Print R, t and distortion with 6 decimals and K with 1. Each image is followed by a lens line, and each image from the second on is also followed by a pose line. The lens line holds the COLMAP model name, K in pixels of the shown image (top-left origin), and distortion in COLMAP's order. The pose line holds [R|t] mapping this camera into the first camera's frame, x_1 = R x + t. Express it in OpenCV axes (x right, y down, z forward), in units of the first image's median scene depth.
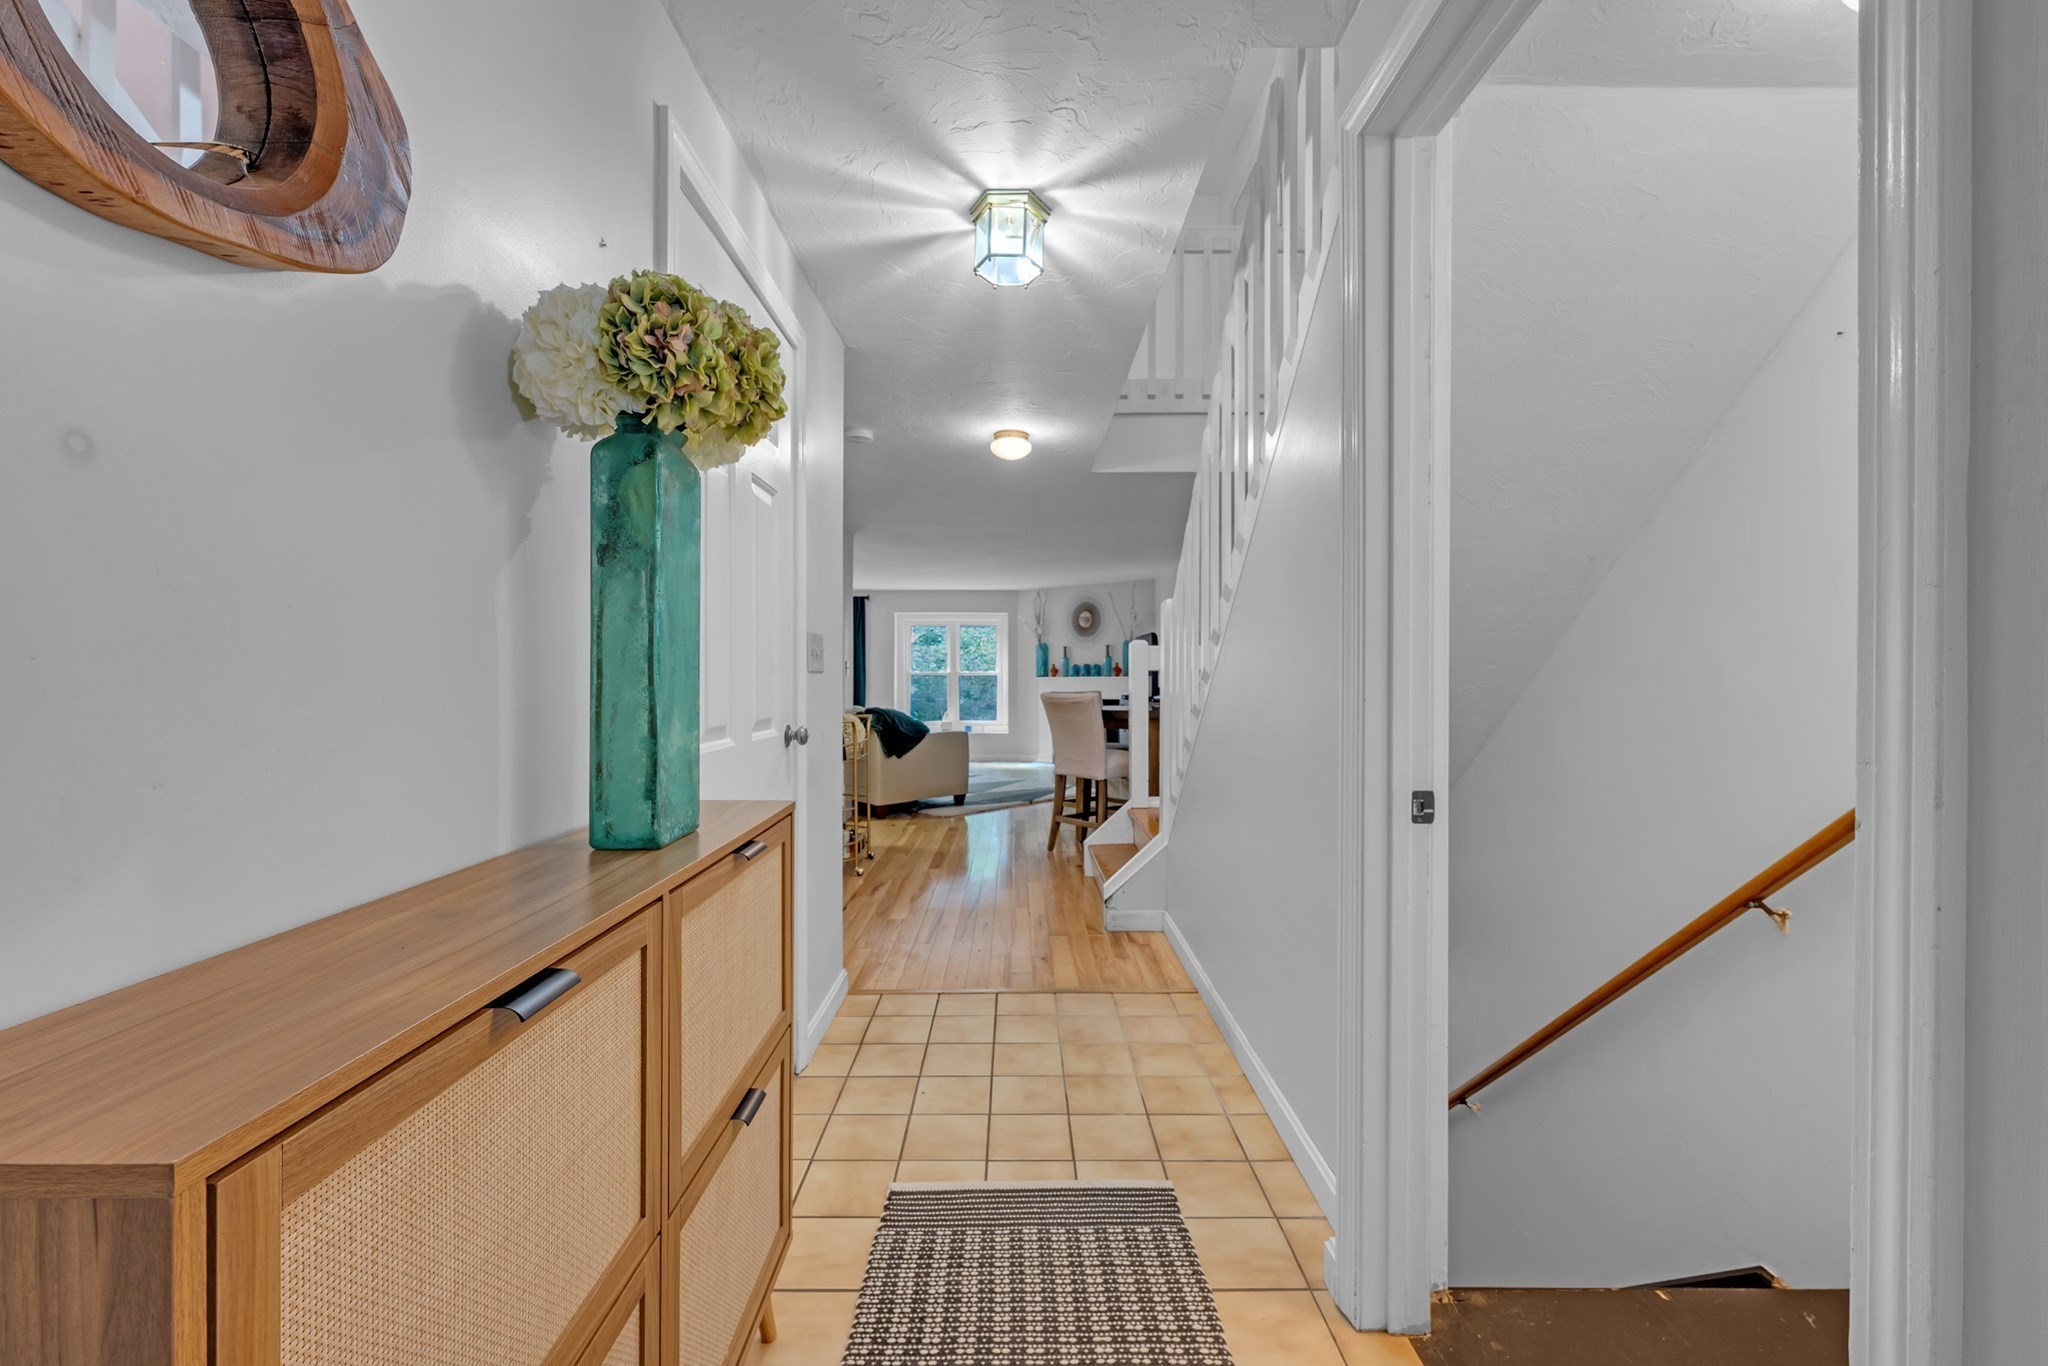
lens RADIAL K [[823.0, 0, 1022.6], [0, 823.0, 677.9], [0, 0, 1]] dist [-0.003894, 0.000011]
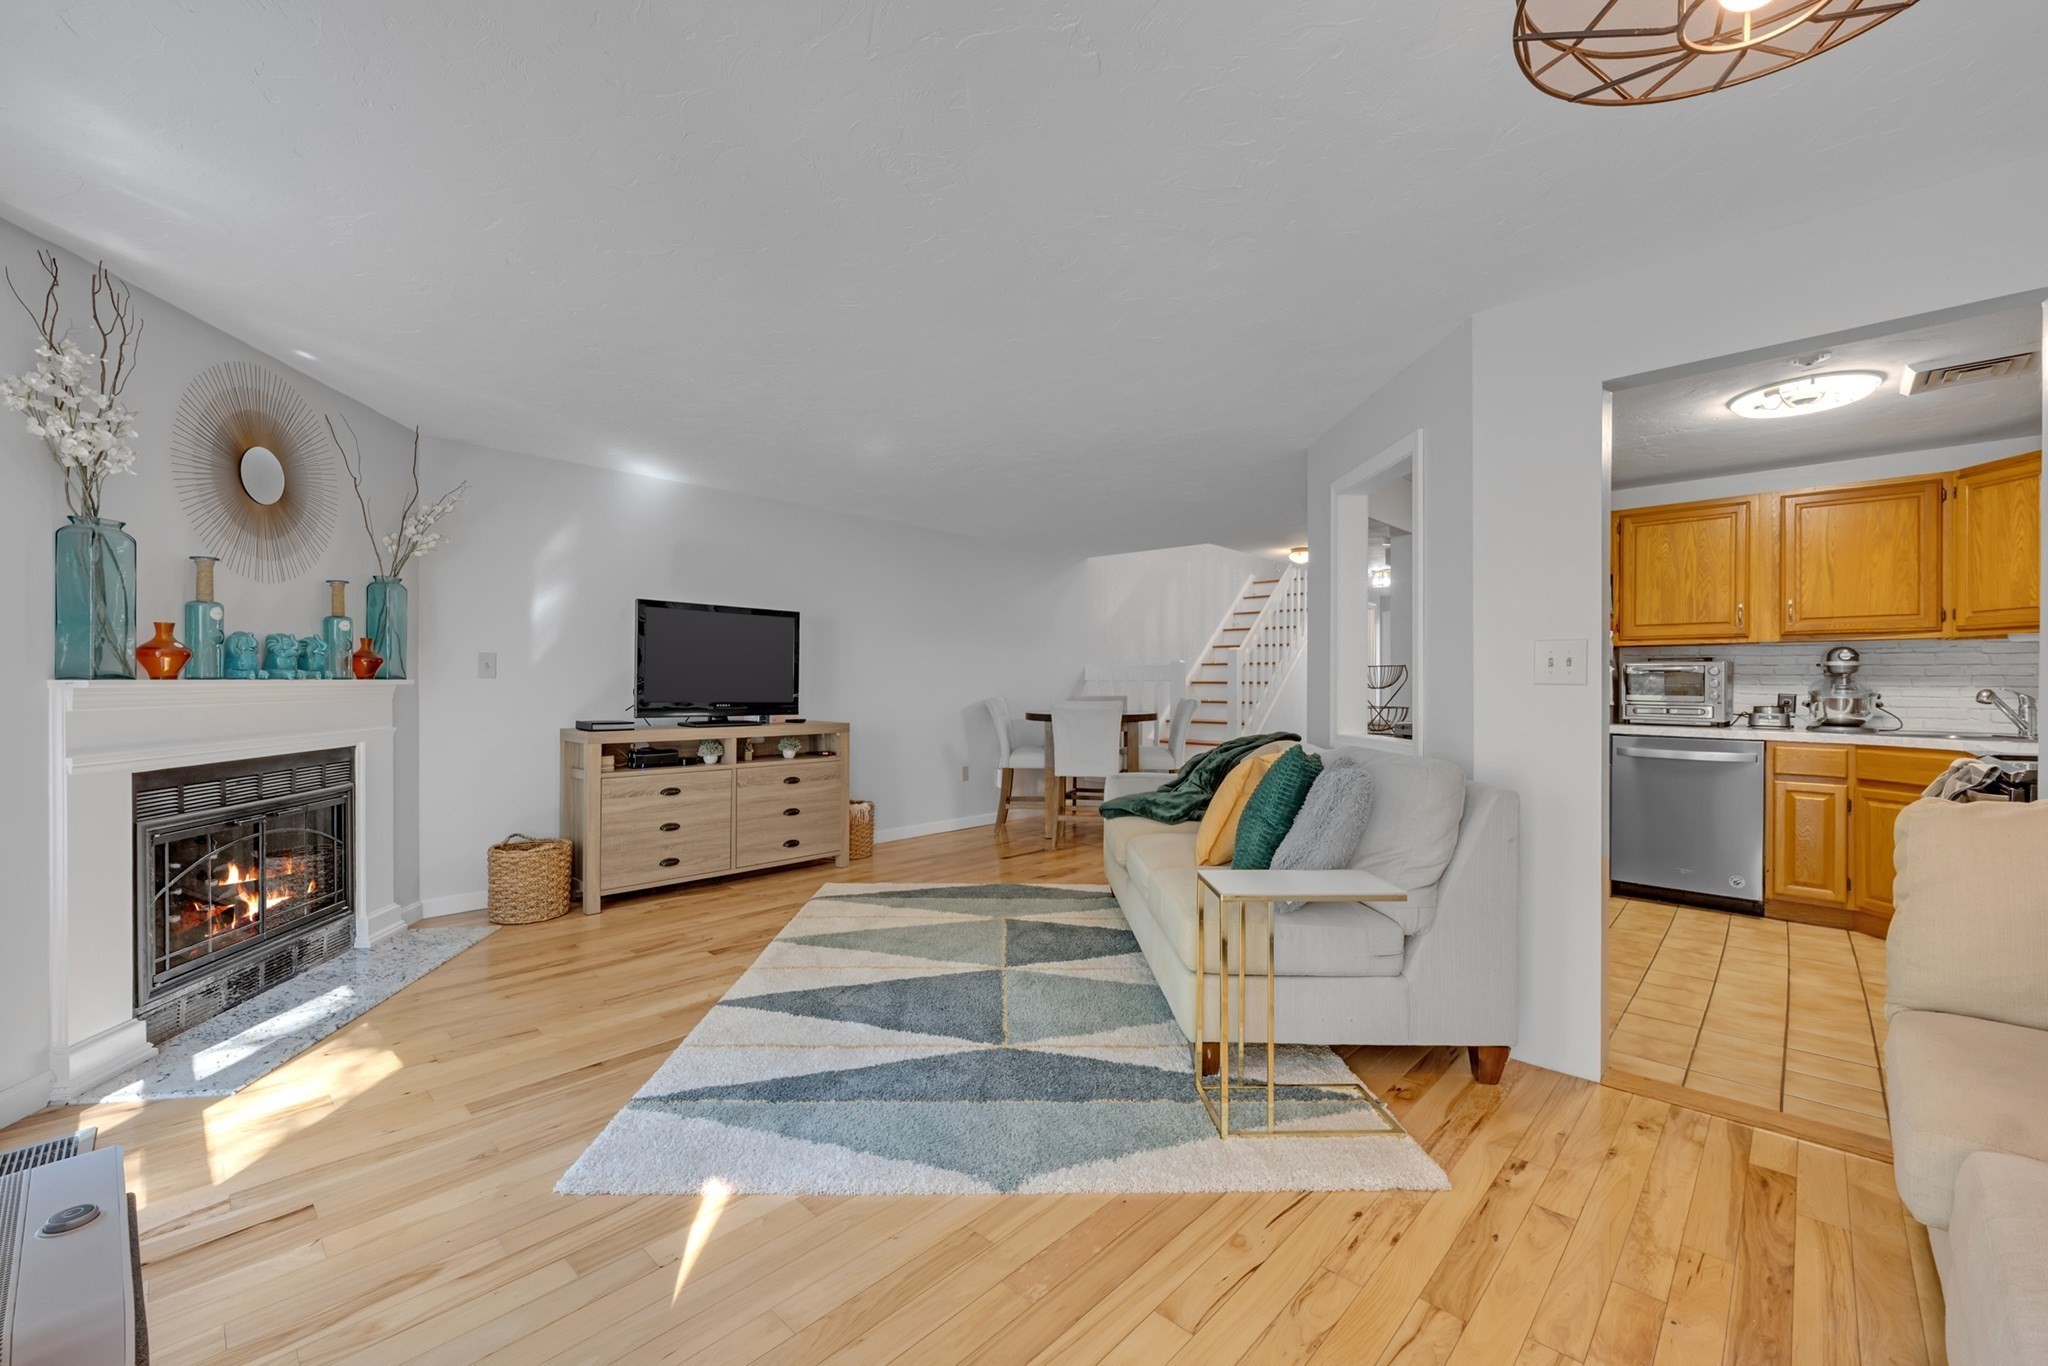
lens RADIAL K [[823.0, 0, 1008.6], [0, 823.0, 685.9], [0, 0, 1]] dist [-0.003894, 0.000011]
pose [[-0.717345, -0.007039, 0.696683, -0.301332], [-0.004679, 0.999975, 0.005286, -0.002210], [-0.696703, 0.000532, -0.717360, 1.035441]]
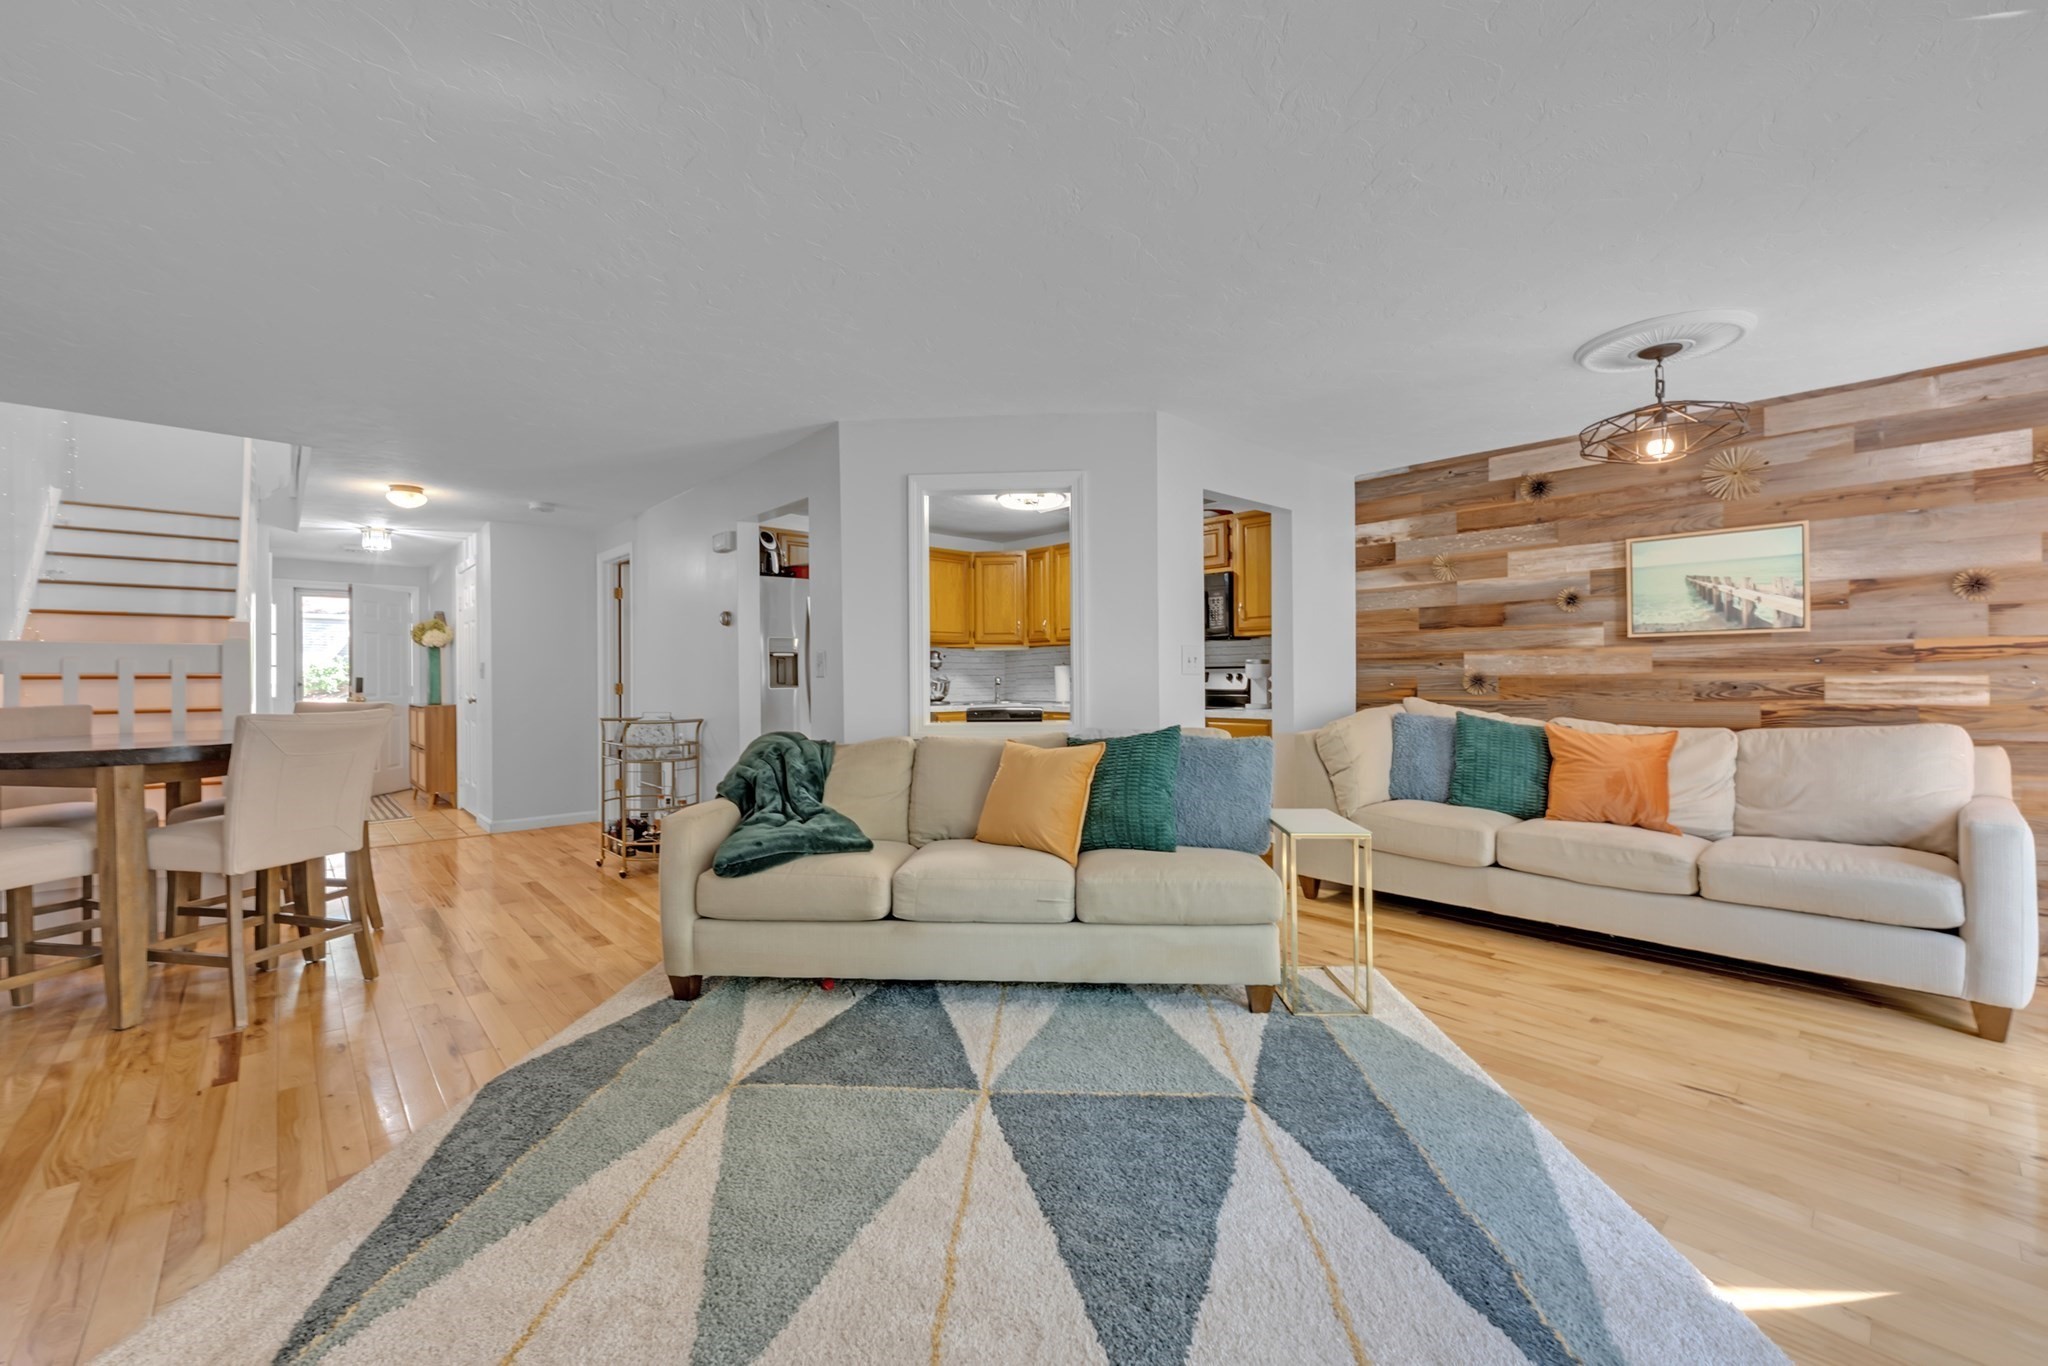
lens RADIAL K [[823.0, 0, 1020.6], [0, 823.0, 680.5], [0, 0, 1]] dist [-0.003894, 0.000011]
pose [[-0.742475, 0.005870, -0.669849, 0.045201], [0.005006, 0.999982, 0.003215, -0.000373], [0.669856, -0.000967, -0.742491, 0.977655]]
